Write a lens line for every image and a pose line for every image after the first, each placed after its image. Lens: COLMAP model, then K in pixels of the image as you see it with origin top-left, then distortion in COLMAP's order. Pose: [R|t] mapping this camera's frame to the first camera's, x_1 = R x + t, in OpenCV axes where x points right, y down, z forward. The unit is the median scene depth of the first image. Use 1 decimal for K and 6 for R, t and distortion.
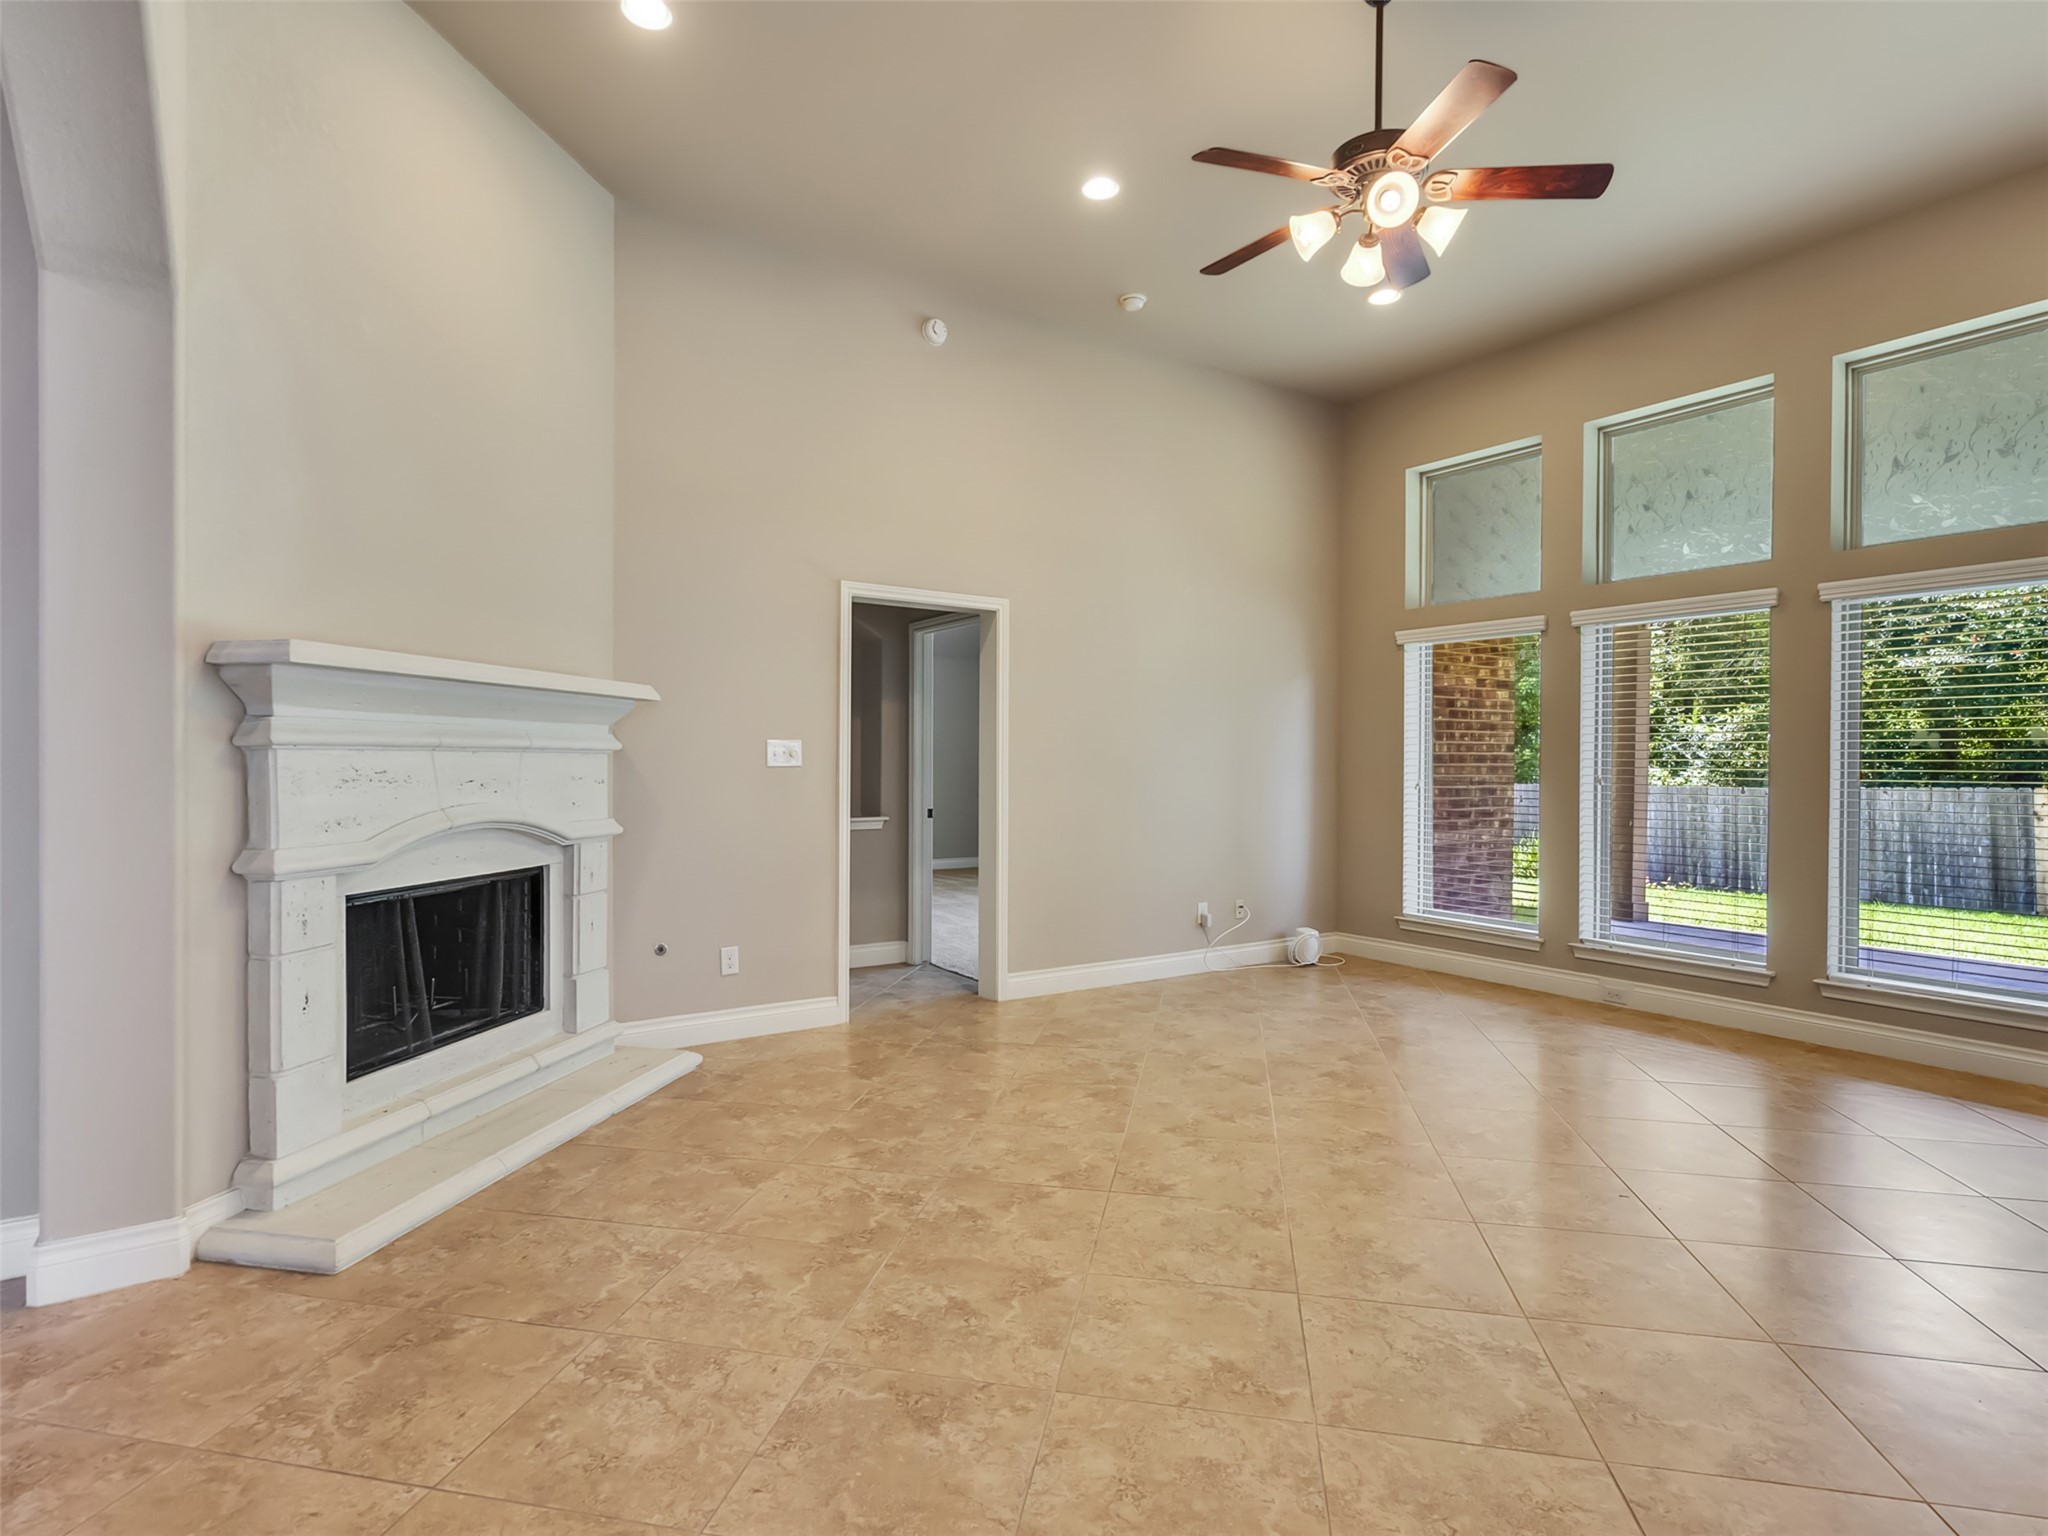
lens RADIAL K [[994.9, 0, 1015.4], [0, 994.9, 769.4], [0, 0, 1]] dist [-0.005761, -0.001842]
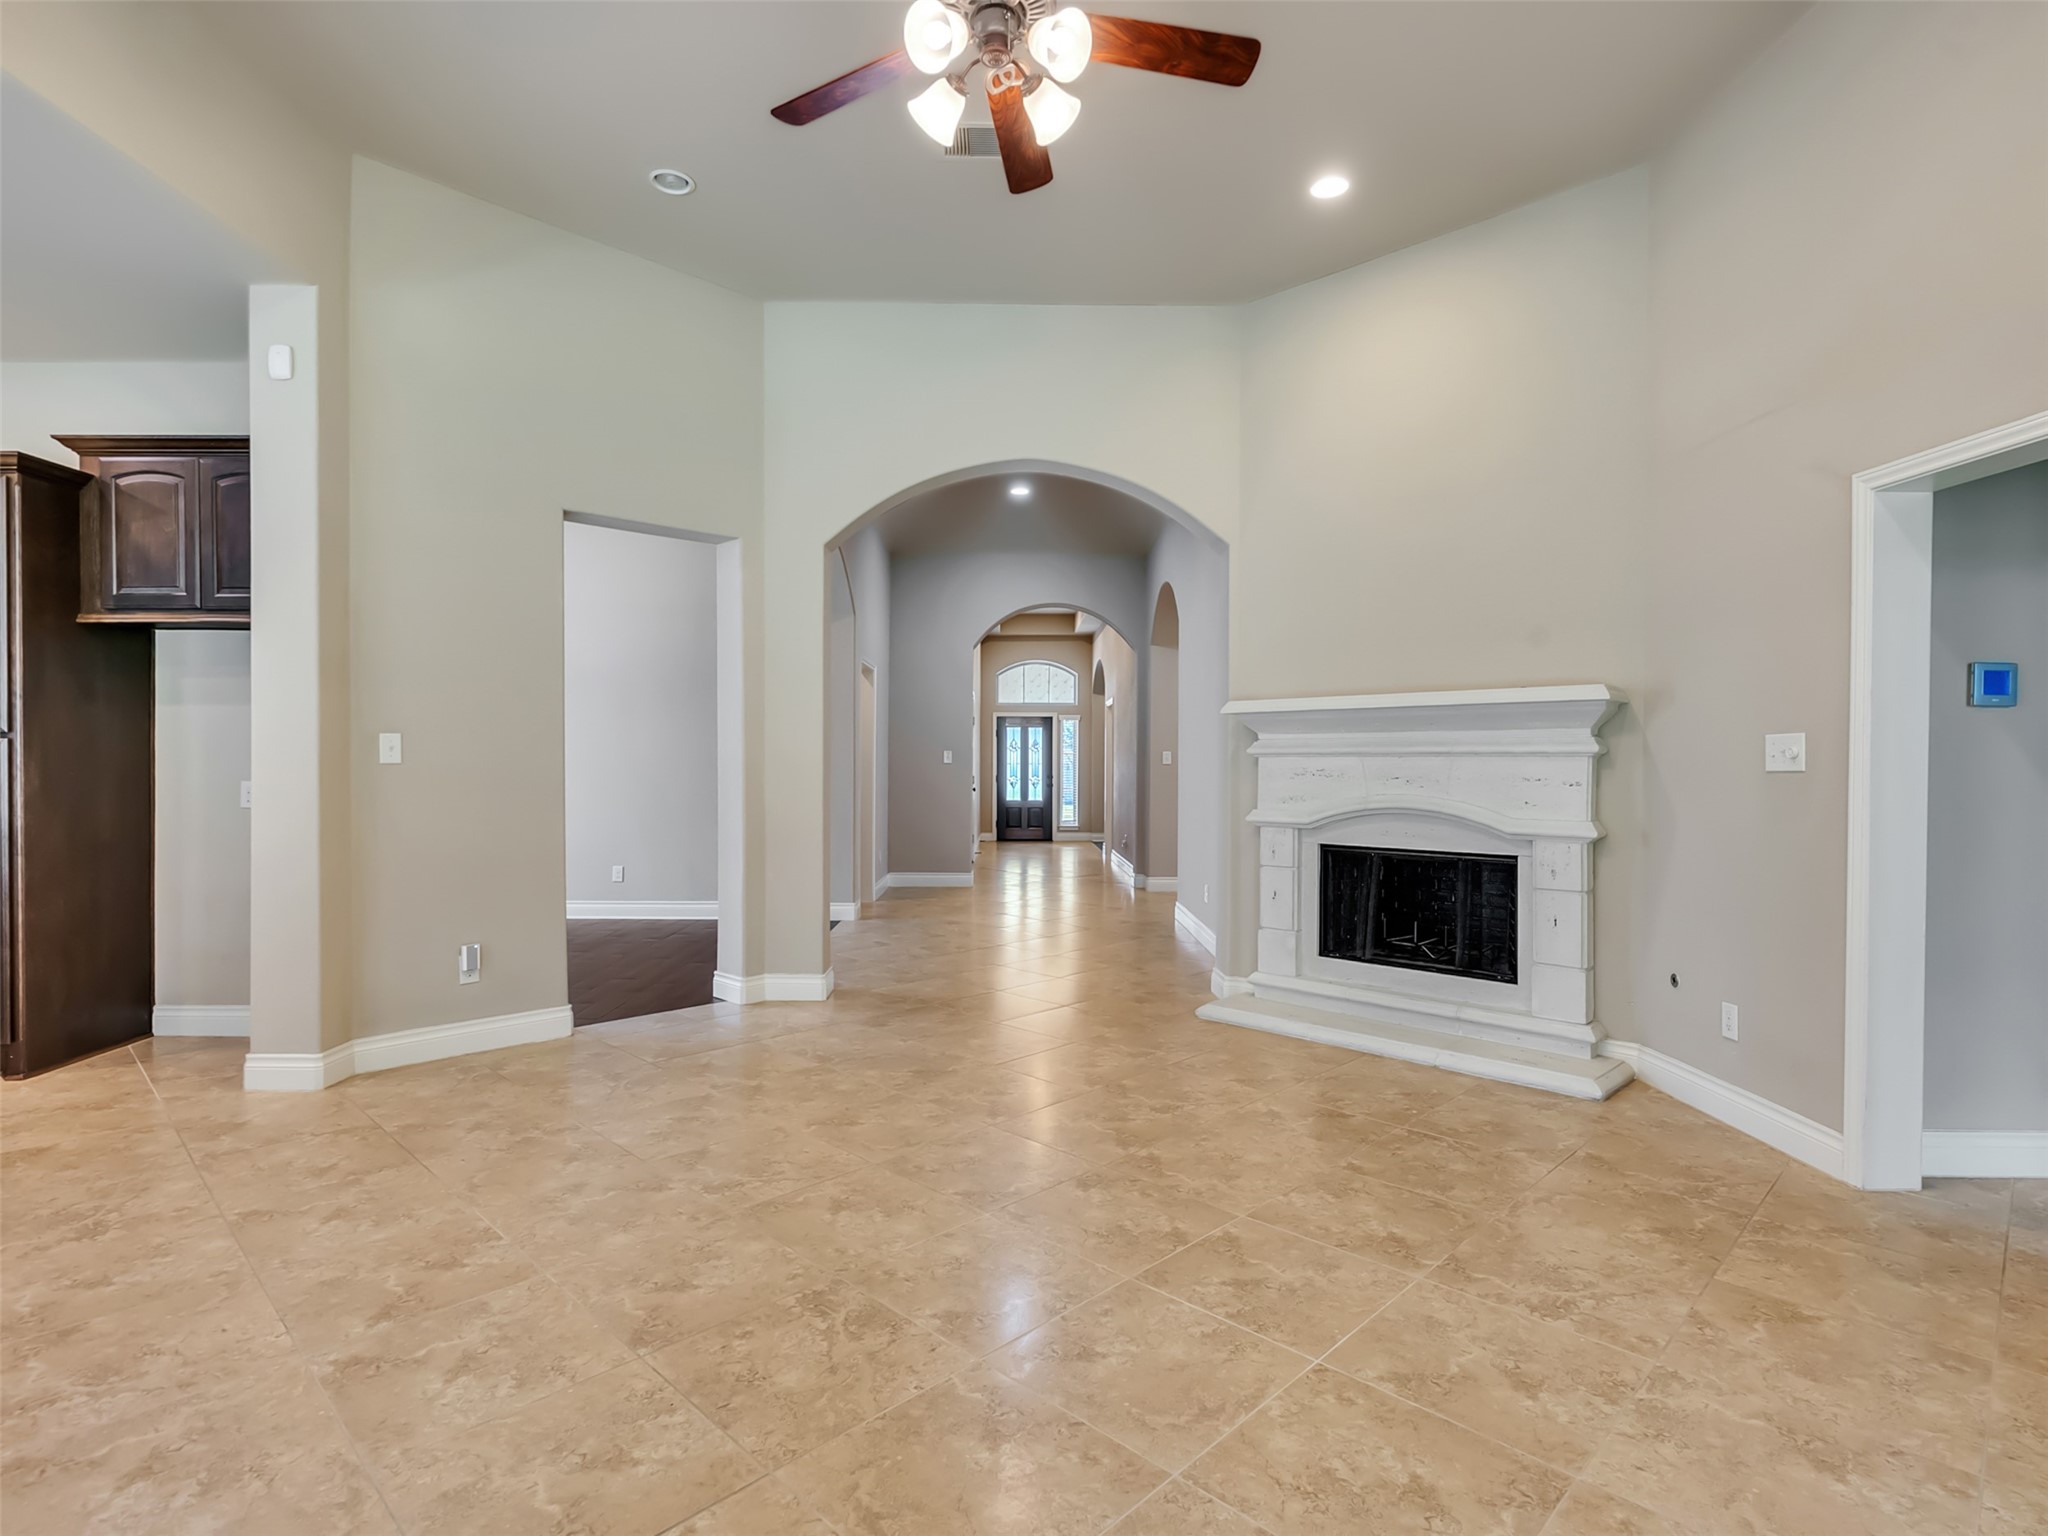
lens RADIAL K [[994.9, 0, 1017.2], [0, 994.9, 770.4], [0, 0, 1]] dist [-0.005761, -0.001842]
pose [[-0.512585, 0.000143, -0.858636, 0.814696], [-0.011208, 0.999914, 0.006857, -0.002201], [0.858563, 0.013138, -0.512540, 1.130851]]
